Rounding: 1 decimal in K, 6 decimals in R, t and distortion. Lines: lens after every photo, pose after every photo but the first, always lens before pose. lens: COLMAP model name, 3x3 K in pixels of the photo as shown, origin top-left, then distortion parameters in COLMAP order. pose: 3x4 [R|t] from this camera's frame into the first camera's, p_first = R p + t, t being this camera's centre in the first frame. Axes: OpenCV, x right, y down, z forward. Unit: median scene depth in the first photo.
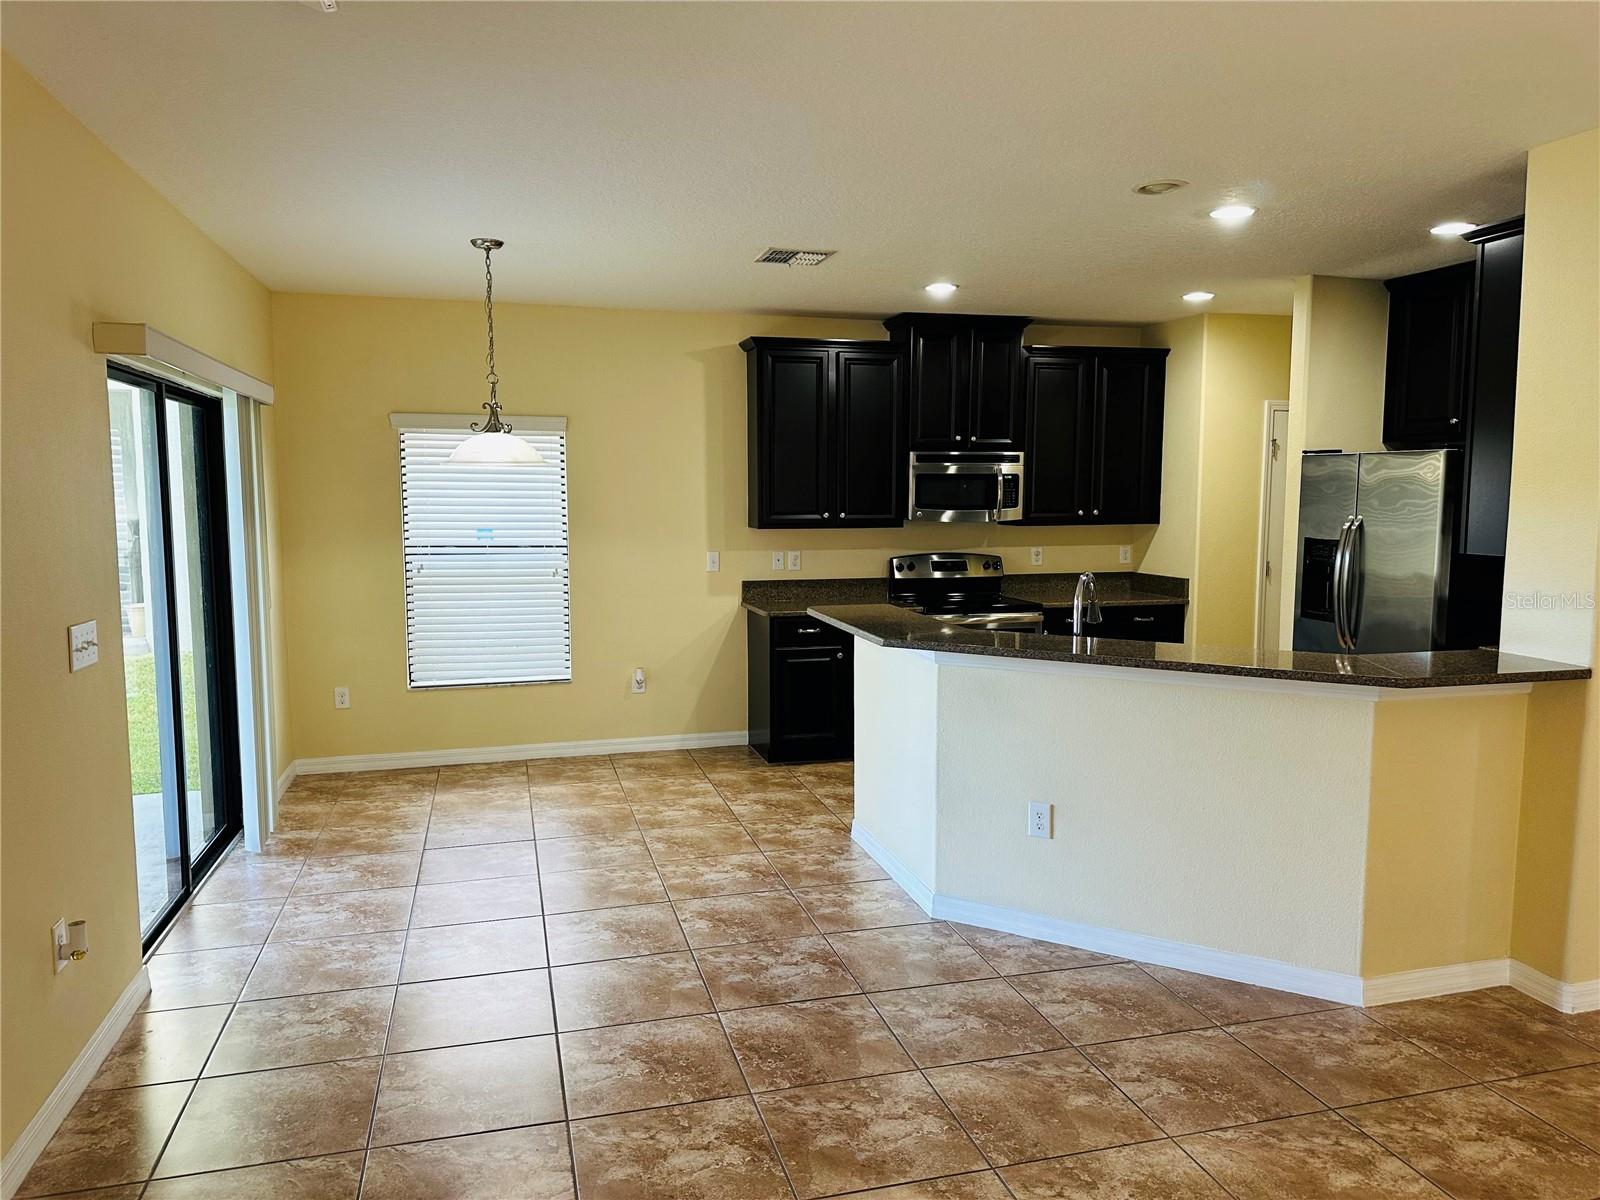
lens RADIAL K [[1123.8, 0, 808.1], [0, 1123.8, 597.5], [0, 0, 1]] dist [0.110329, -0.134297]
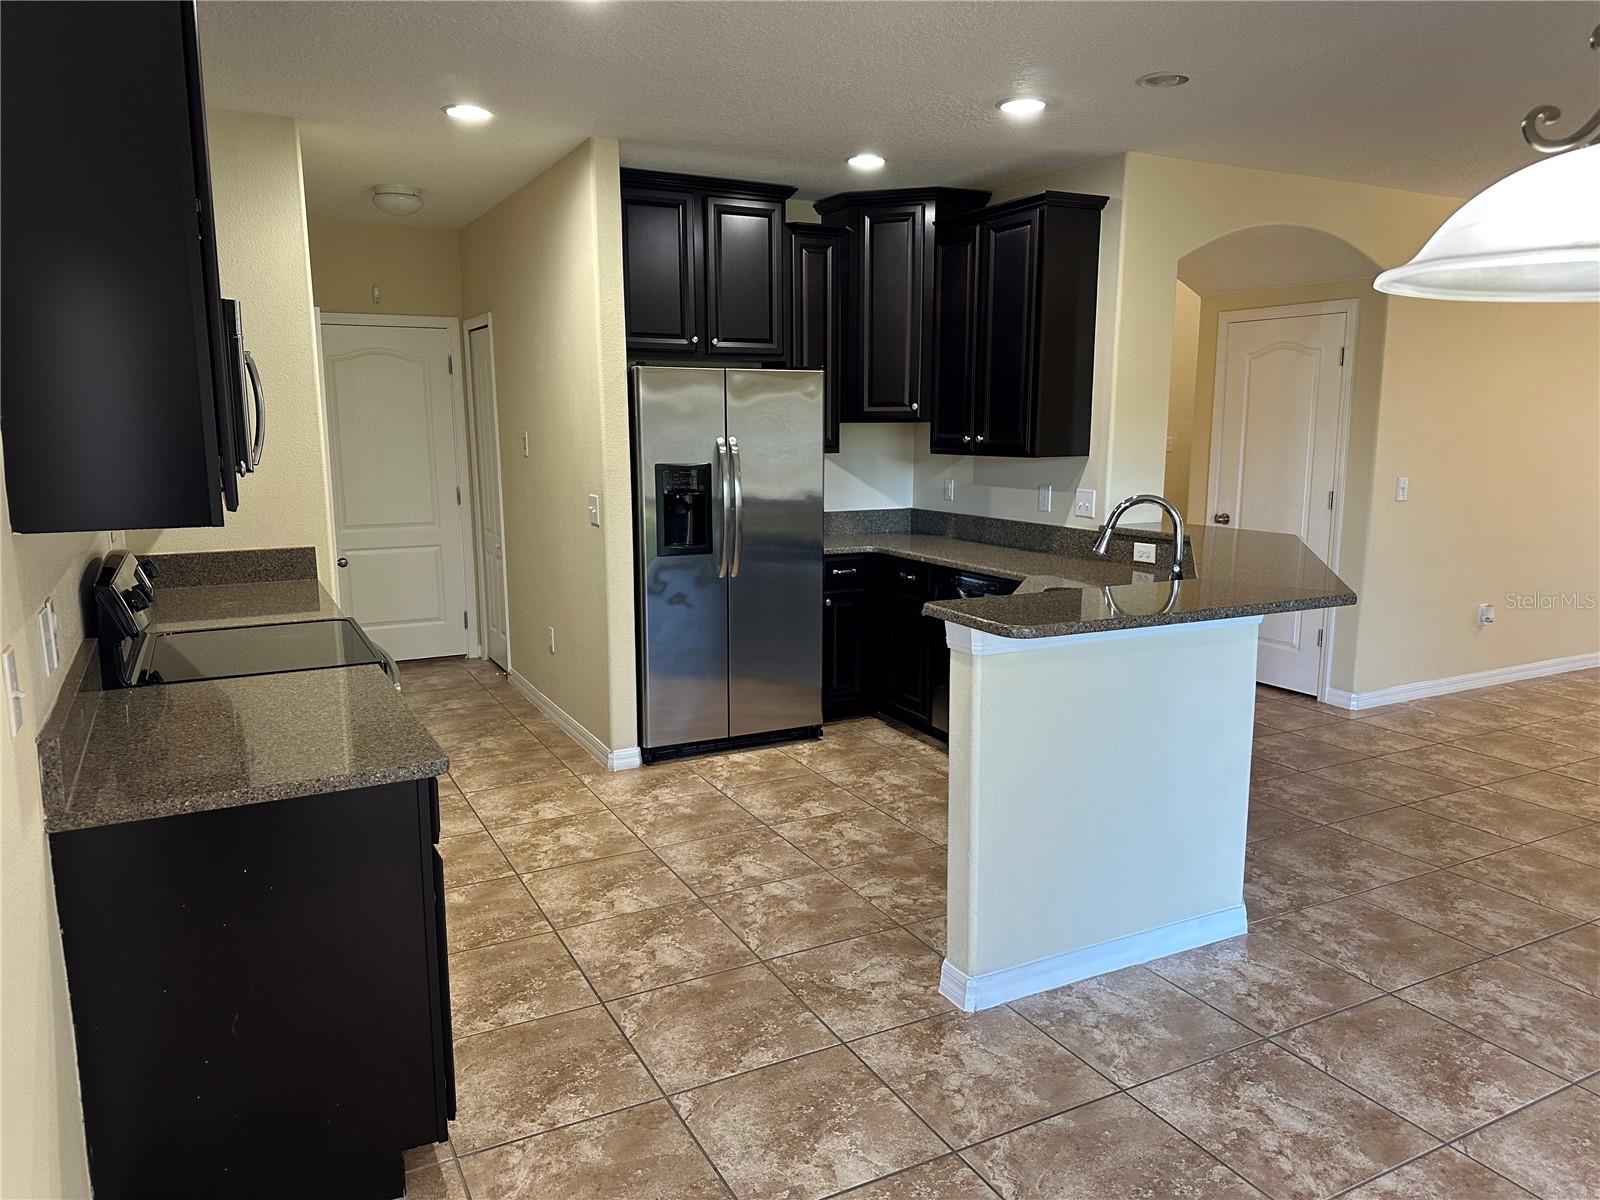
lens RADIAL K [[1123.8, 0, 808.1], [0, 1123.8, 597.5], [0, 0, 1]] dist [0.110329, -0.134297]
pose [[-0.221018, -0.153435, 0.963124, -0.391415], [0.092488, 0.979799, 0.177315, -0.086107], [-0.970874, 0.128267, -0.202362, 0.983875]]
